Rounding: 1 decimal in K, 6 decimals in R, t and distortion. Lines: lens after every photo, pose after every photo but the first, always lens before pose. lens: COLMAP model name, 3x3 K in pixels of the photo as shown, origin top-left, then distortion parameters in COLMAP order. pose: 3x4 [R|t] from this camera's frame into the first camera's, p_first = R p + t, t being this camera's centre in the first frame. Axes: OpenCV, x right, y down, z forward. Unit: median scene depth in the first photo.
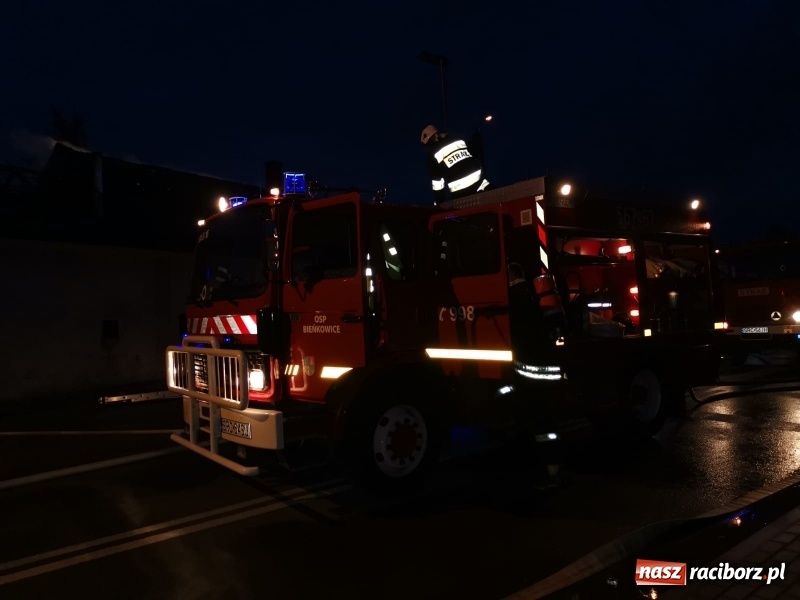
lens RADIAL K [[609.4, 0, 407.1], [0, 609.4, 296.4], [0, 0, 1]] dist [0.062388, -0.051767]
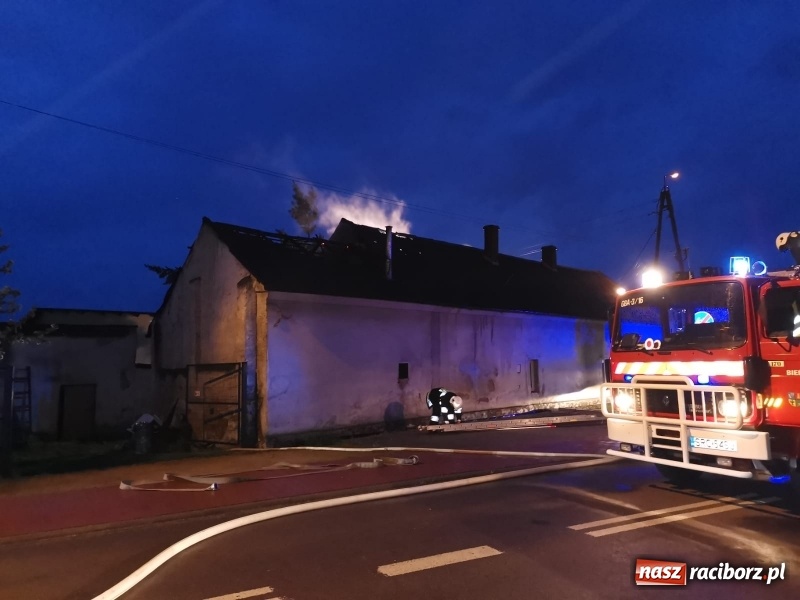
lens RADIAL K [[609.4, 0, 407.4], [0, 609.4, 297.6], [0, 0, 1]] dist [0.062388, -0.051767]
pose [[0.980947, 0.002657, -0.194259, -0.651424], [-0.018179, 0.996775, -0.078161, 0.008392], [0.193425, 0.080203, 0.977831, -0.484660]]
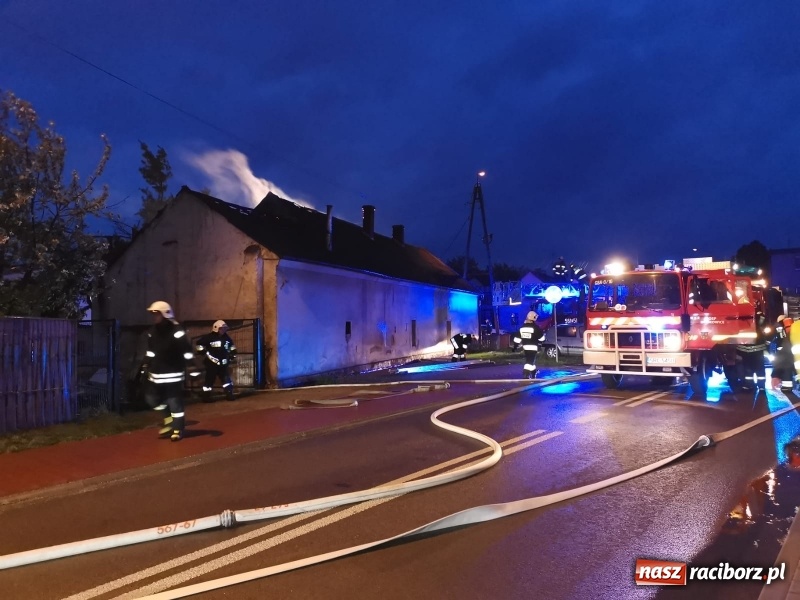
lens RADIAL K [[609.4, 0, 401.4], [0, 609.4, 298.1], [0, 0, 1]] dist [0.062388, -0.051767]
pose [[0.976369, 0.035655, 0.213151, -1.807768], [-0.030054, 0.999114, -0.029462, 0.058544], [-0.214012, 0.022360, 0.976575, -1.224110]]
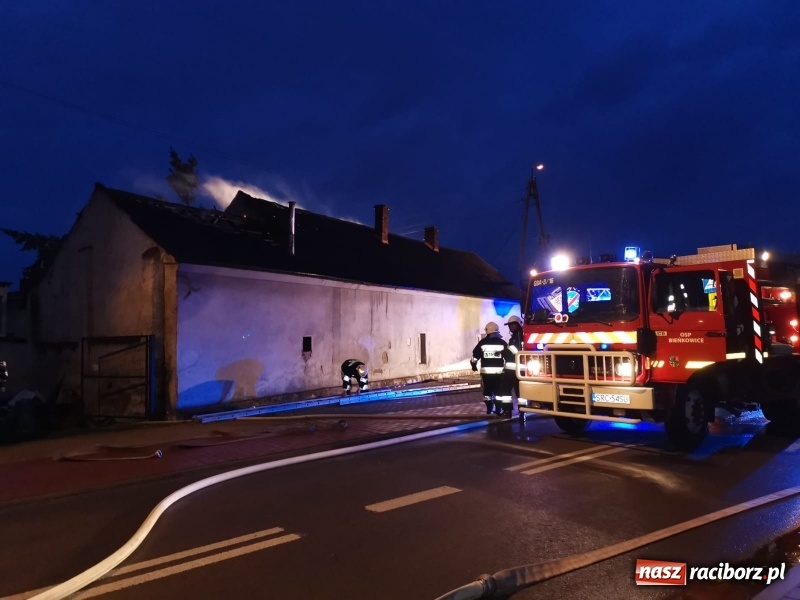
lens RADIAL K [[609.4, 0, 405.3], [0, 609.4, 297.7], [0, 0, 1]] dist [0.062388, -0.051767]
pose [[0.999347, 0.024963, 0.026129, -0.854874], [-0.023813, 0.998773, -0.043415, 0.022879], [-0.027181, 0.042764, 0.998715, -0.653372]]
